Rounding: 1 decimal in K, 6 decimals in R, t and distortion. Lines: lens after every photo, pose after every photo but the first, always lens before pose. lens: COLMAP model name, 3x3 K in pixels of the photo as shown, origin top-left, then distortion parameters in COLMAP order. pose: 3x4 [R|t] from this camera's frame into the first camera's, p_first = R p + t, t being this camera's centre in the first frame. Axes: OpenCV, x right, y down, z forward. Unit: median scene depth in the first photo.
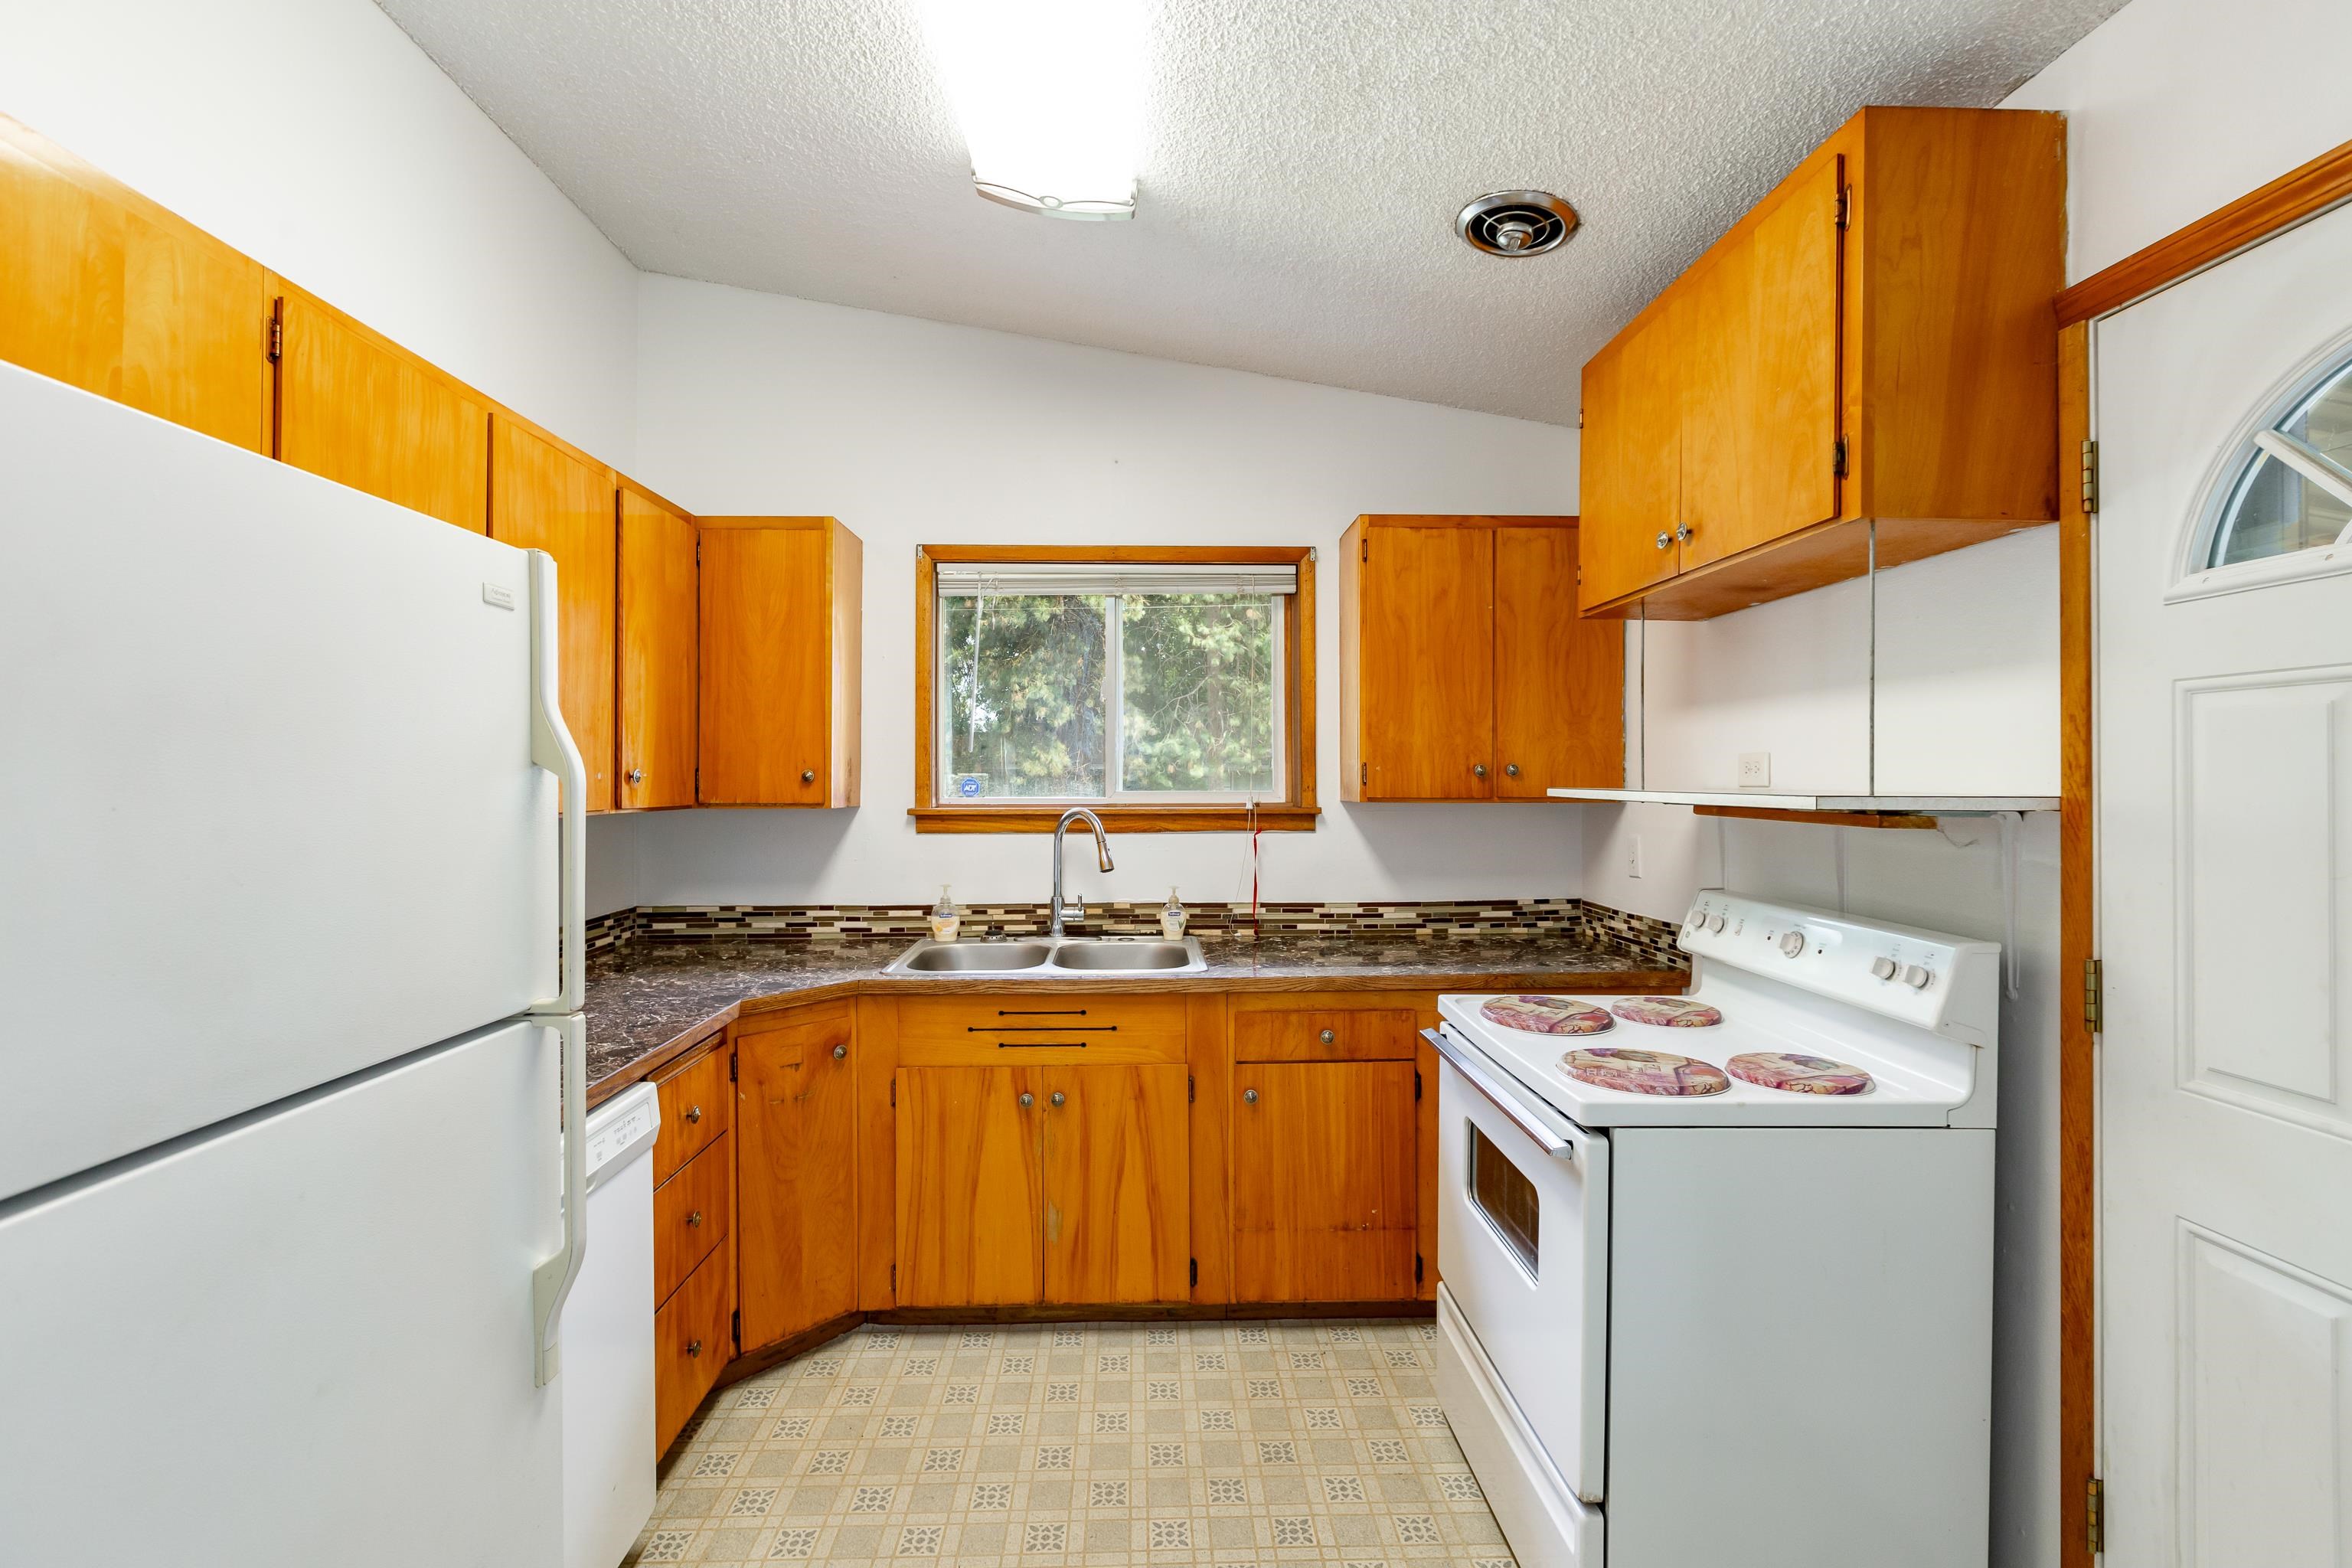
lens RADIAL K [[1073.5, 0, 1182.8], [0, 1073.5, 781.0], [0, 0, 1]] dist [0.002491, -0.001852]
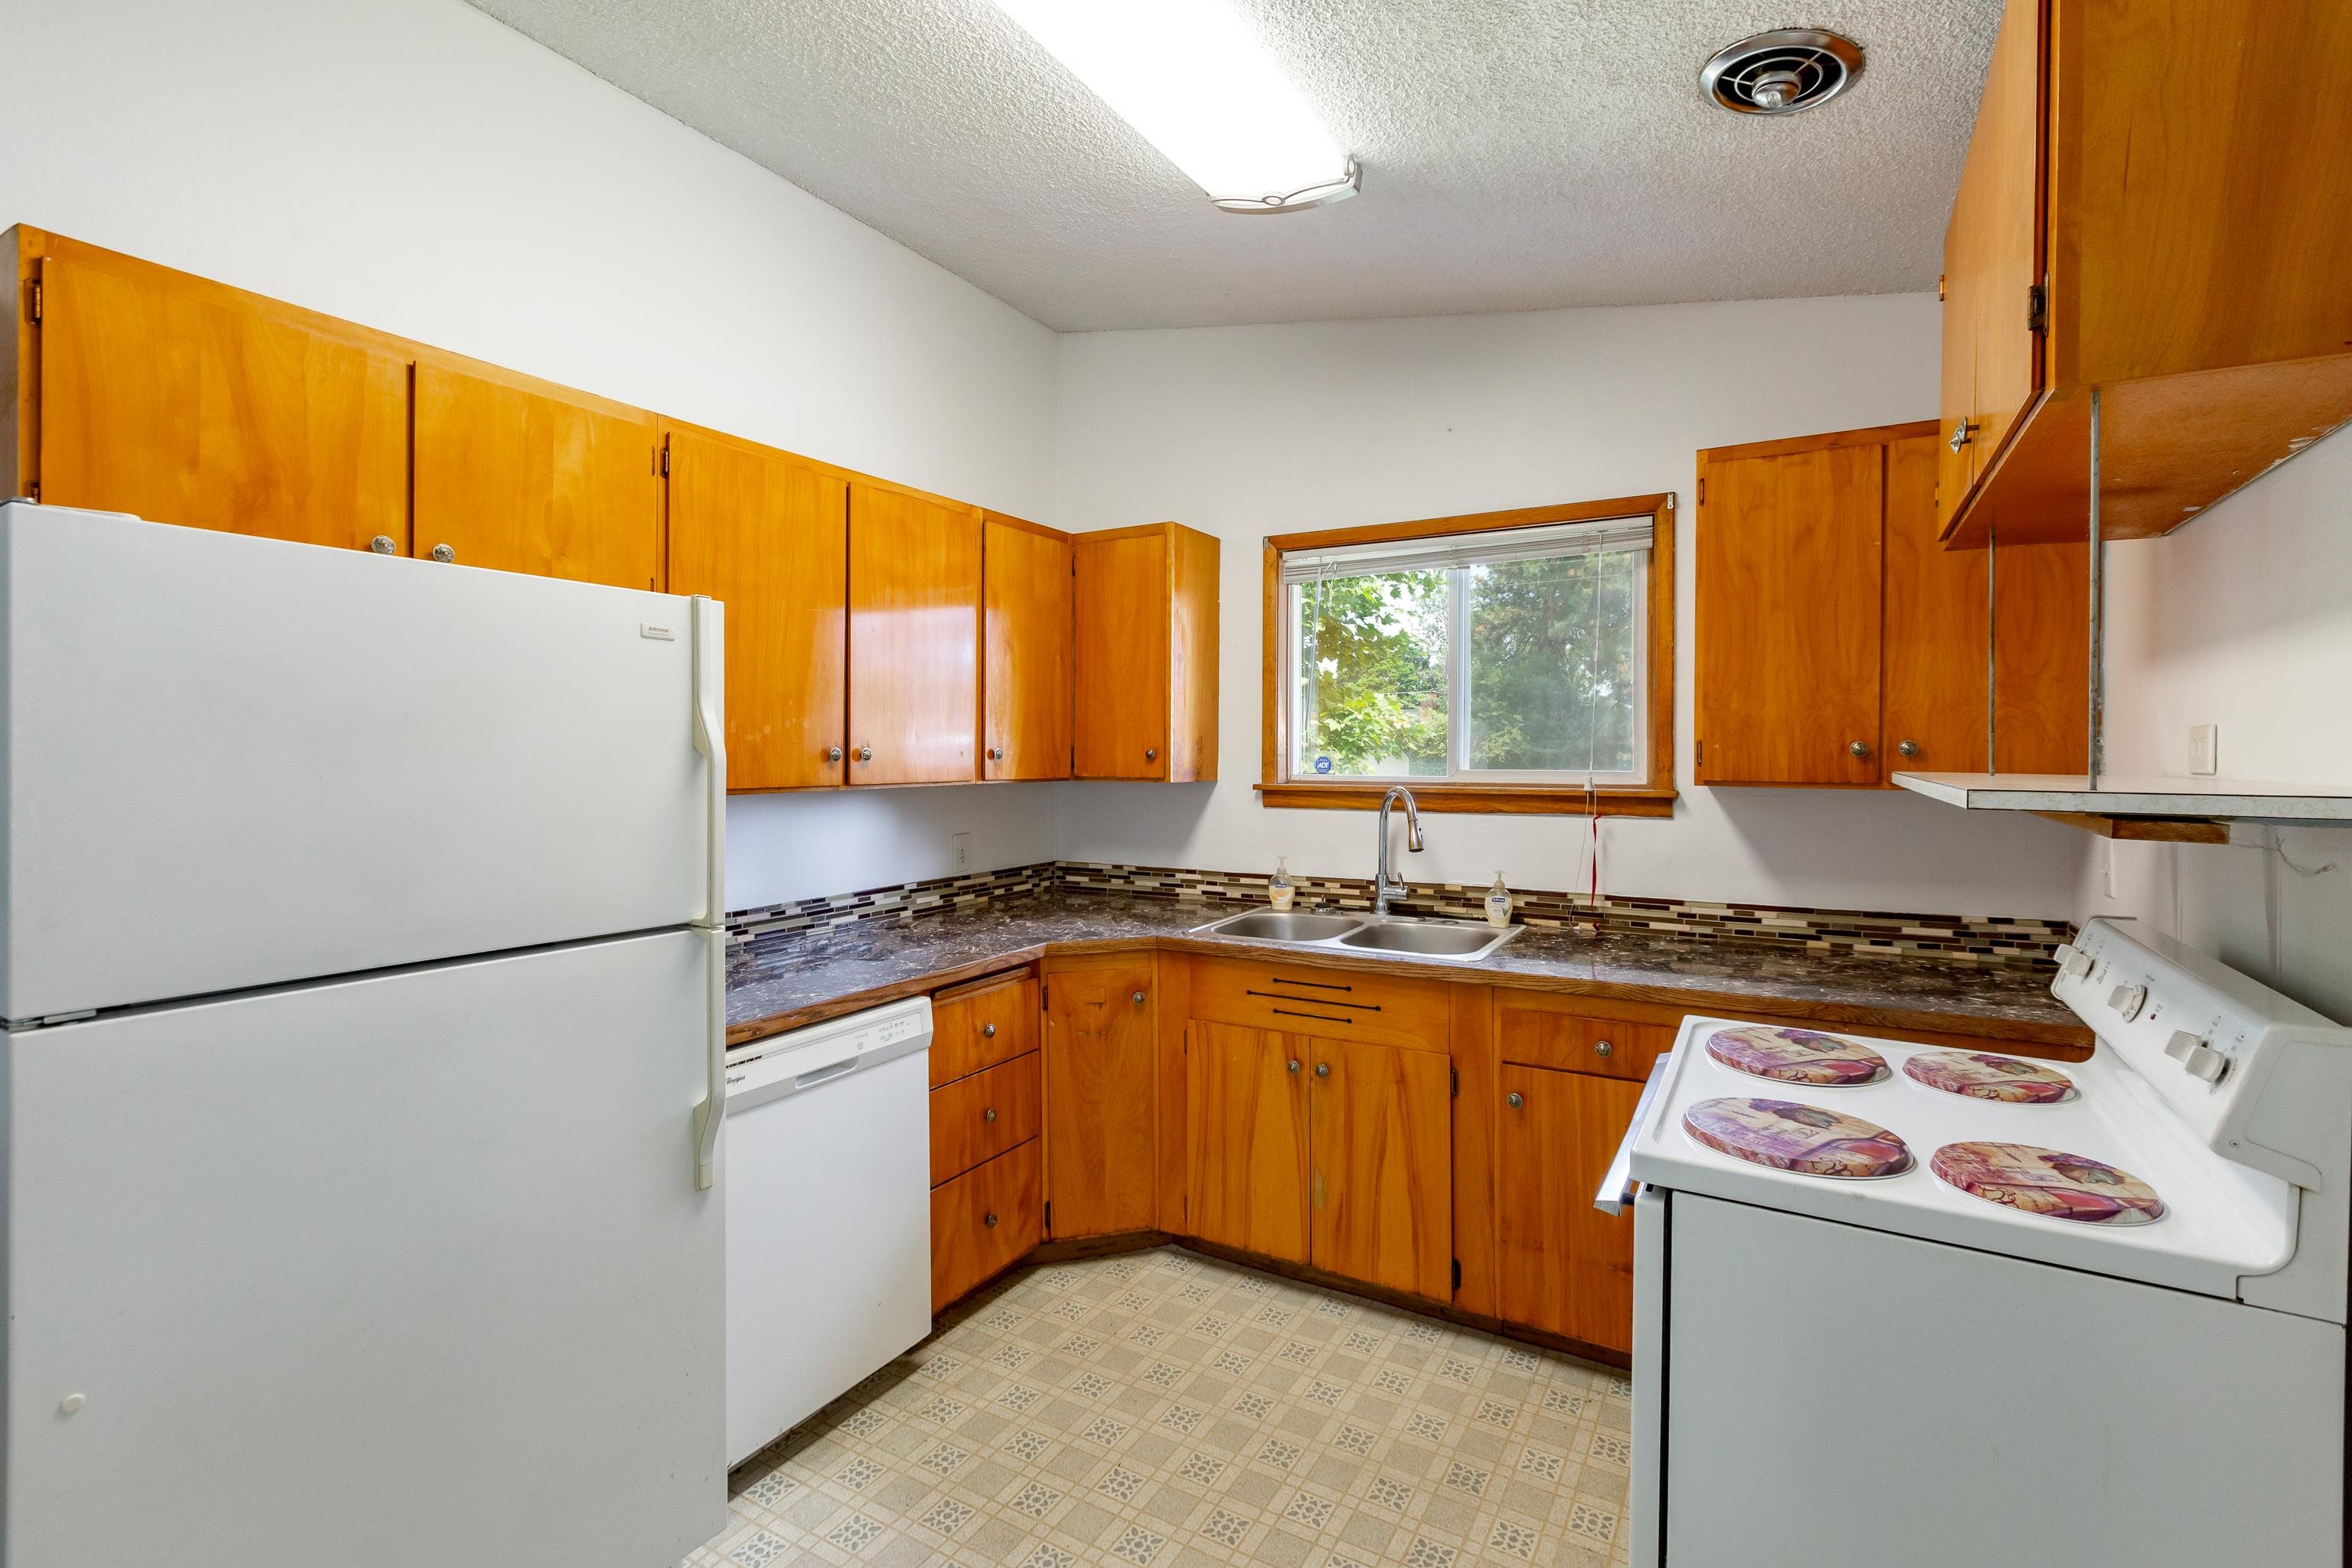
lens RADIAL K [[1073.5, 0, 1207.2], [0, 1073.5, 761.9], [0, 0, 1]] dist [0.002491, -0.001852]
pose [[0.849781, 0.007153, -0.527088, 0.327330], [-0.003769, 0.999965, 0.007494, -0.004965], [0.527123, -0.004382, 0.849778, 0.073965]]
